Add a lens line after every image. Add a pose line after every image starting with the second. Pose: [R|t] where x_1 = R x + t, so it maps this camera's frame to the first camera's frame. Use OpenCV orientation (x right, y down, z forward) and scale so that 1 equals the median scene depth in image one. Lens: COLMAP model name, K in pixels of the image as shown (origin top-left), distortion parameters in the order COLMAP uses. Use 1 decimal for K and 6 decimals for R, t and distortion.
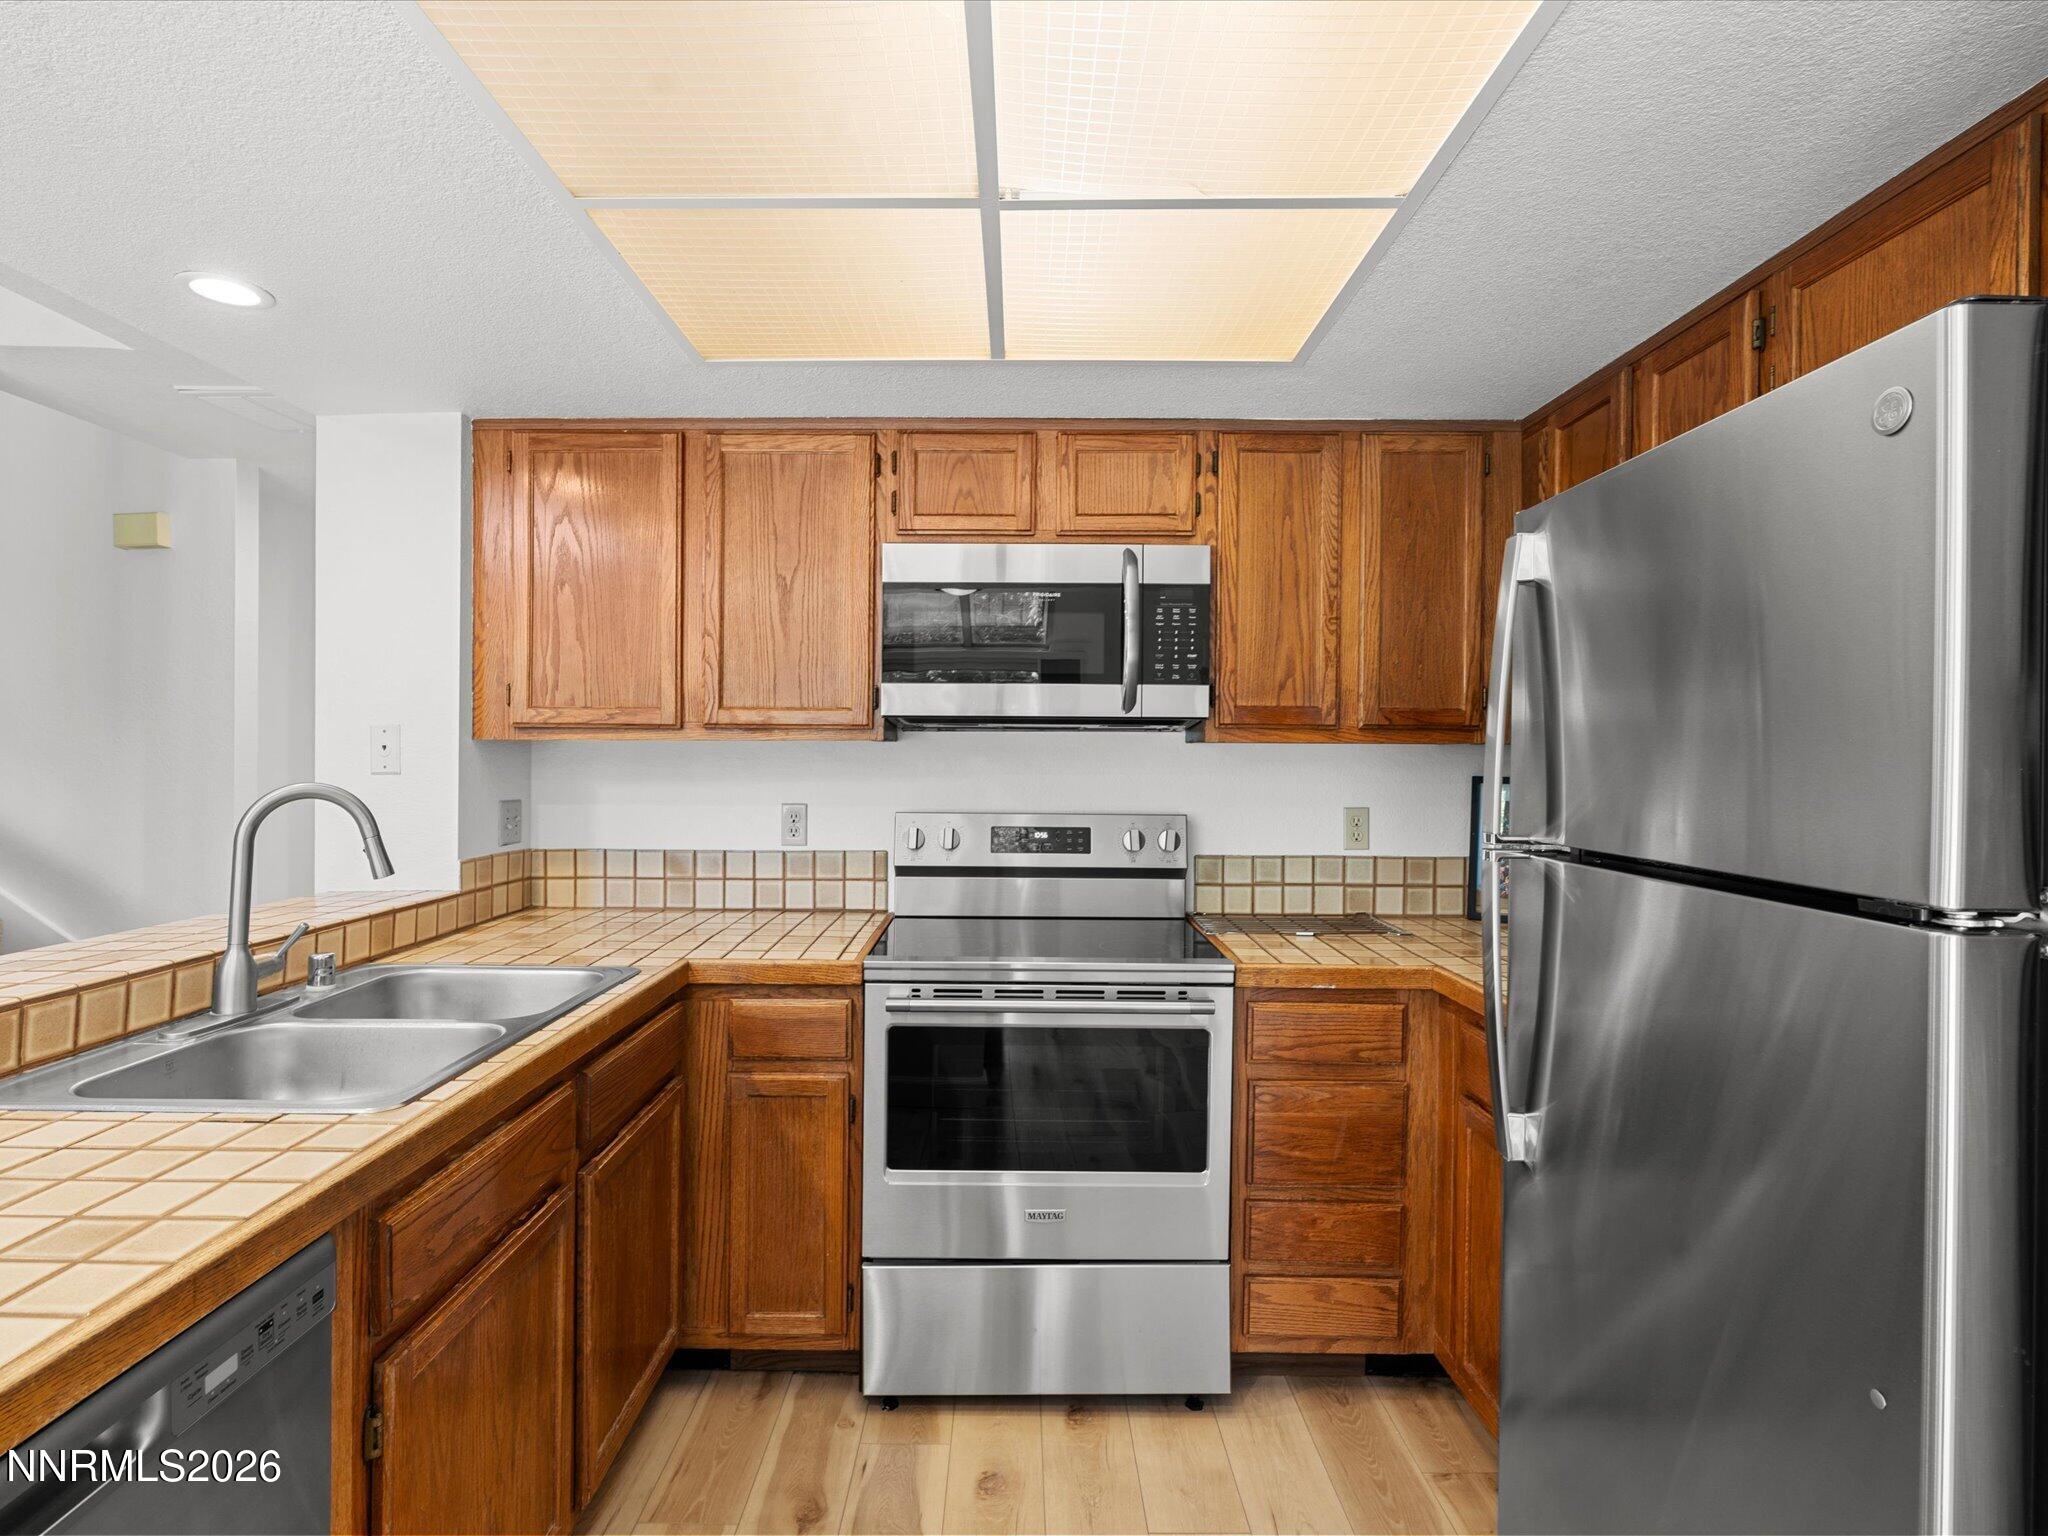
lens RADIAL K [[1049.6, 0, 1018.6], [0, 1049.6, 755.7], [0, 0, 1]] dist [-0.009522, 0.001256]
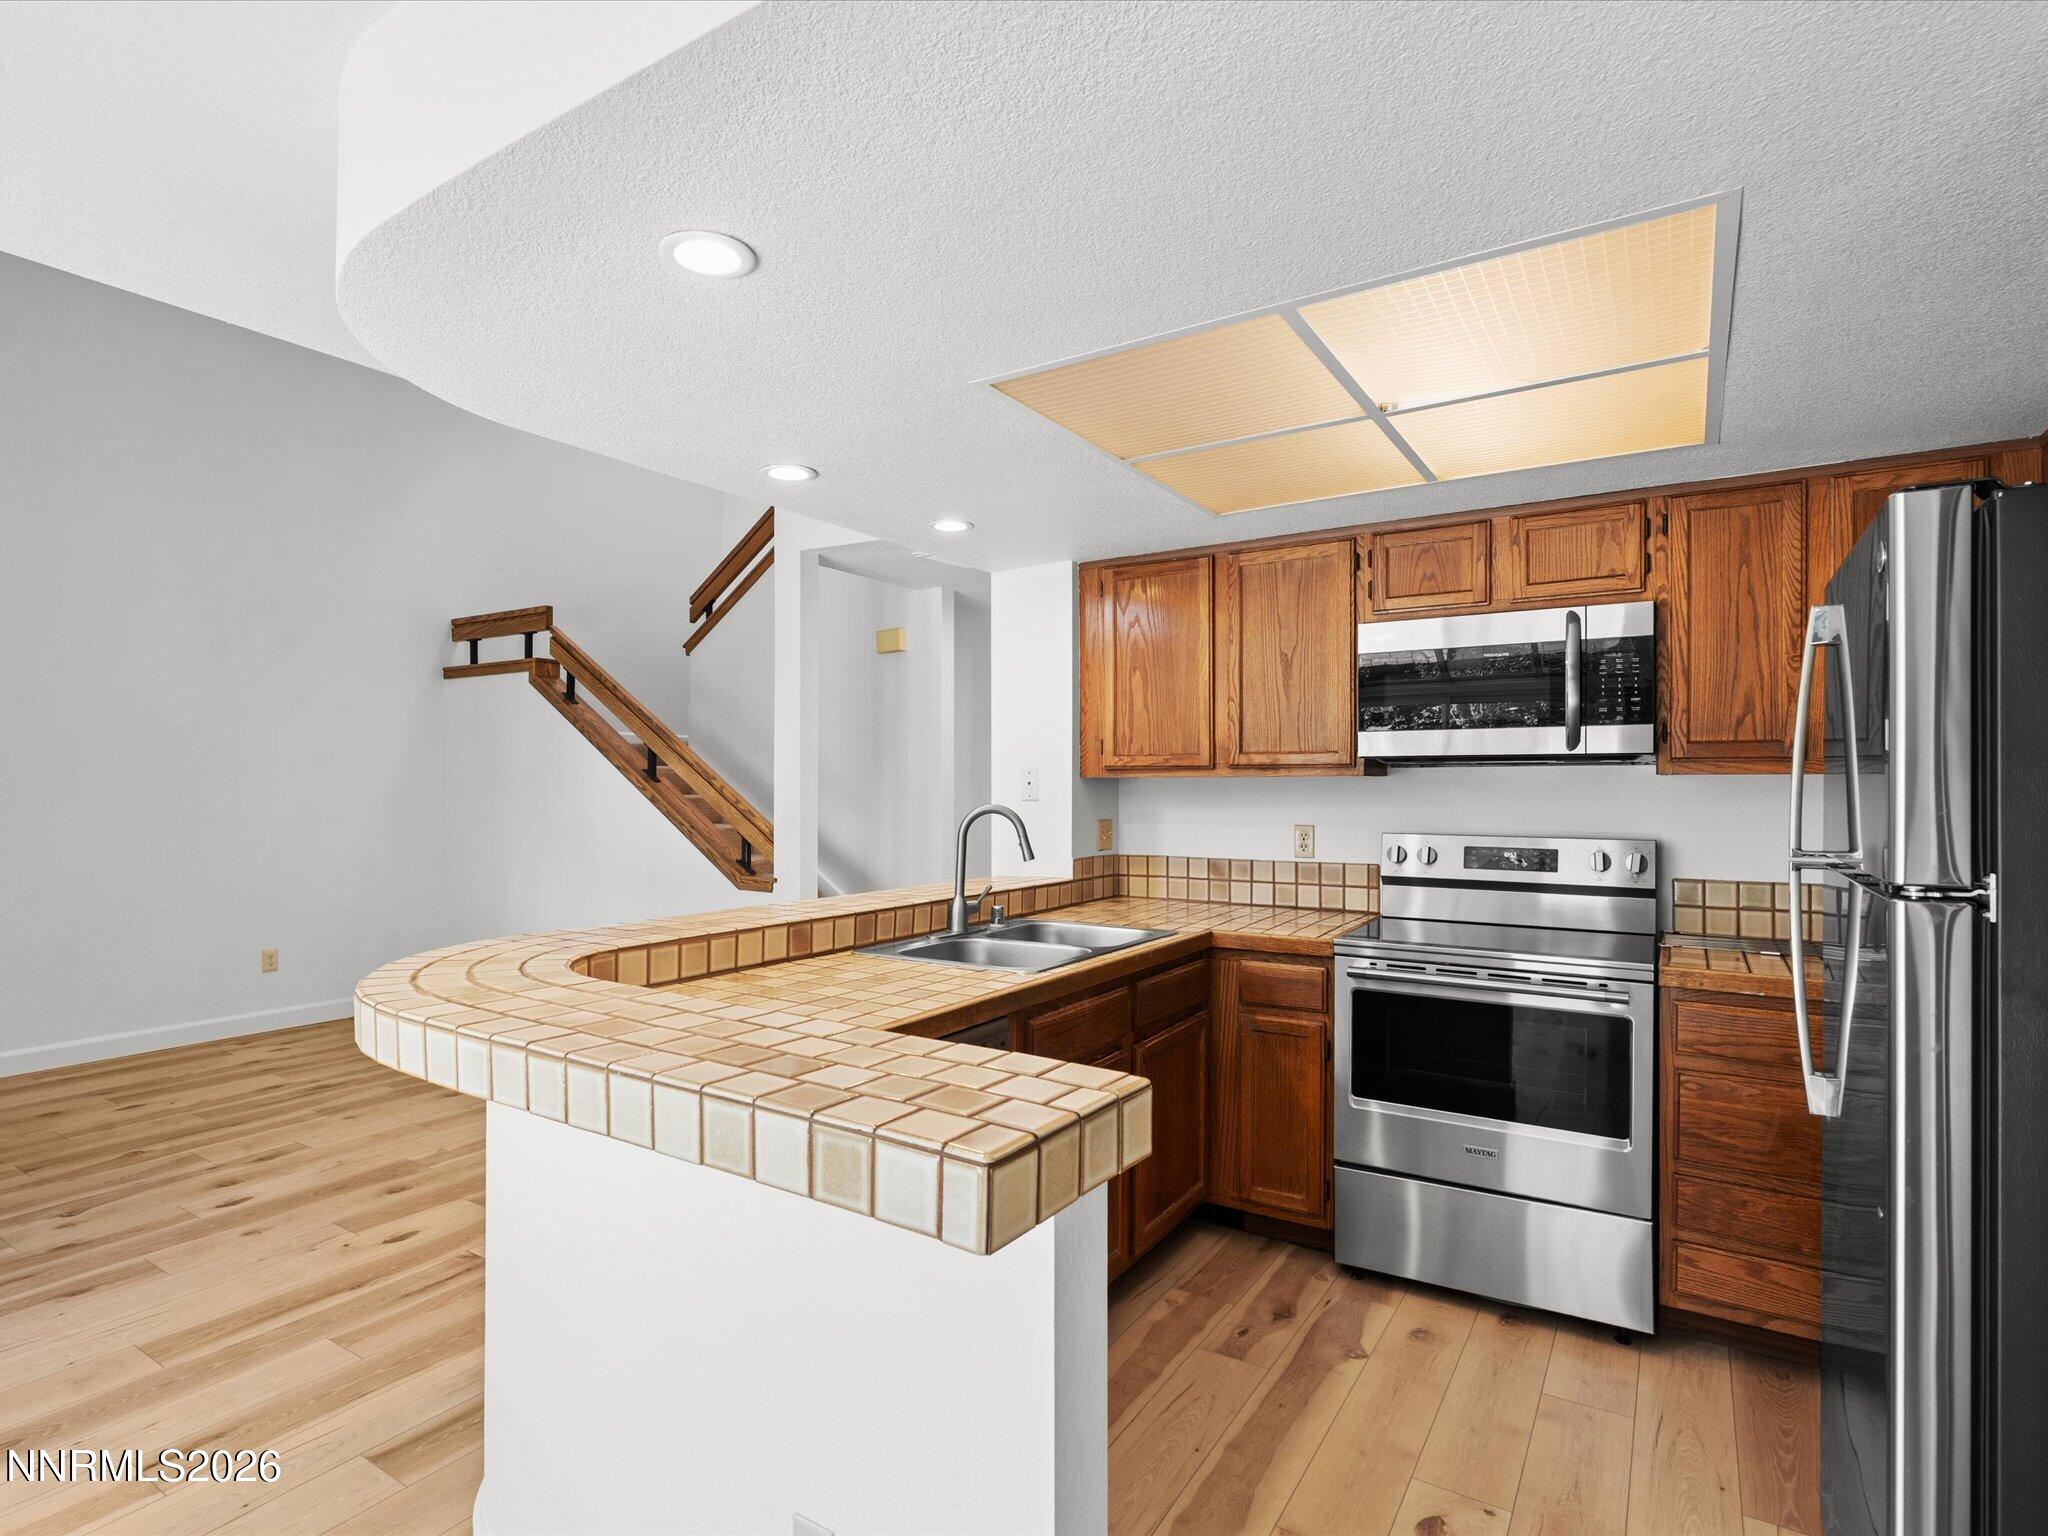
lens RADIAL K [[1059.5, 0, 991.1], [0, 1059.5, 776.7], [0, 0, 1]] dist [0.000623, 0.000582]
pose [[0.835969, -0.009833, -0.548688, 0.204947], [0.003815, 0.999919, -0.012109, 0.000660], [0.548763, 0.008029, 0.835940, -0.338550]]
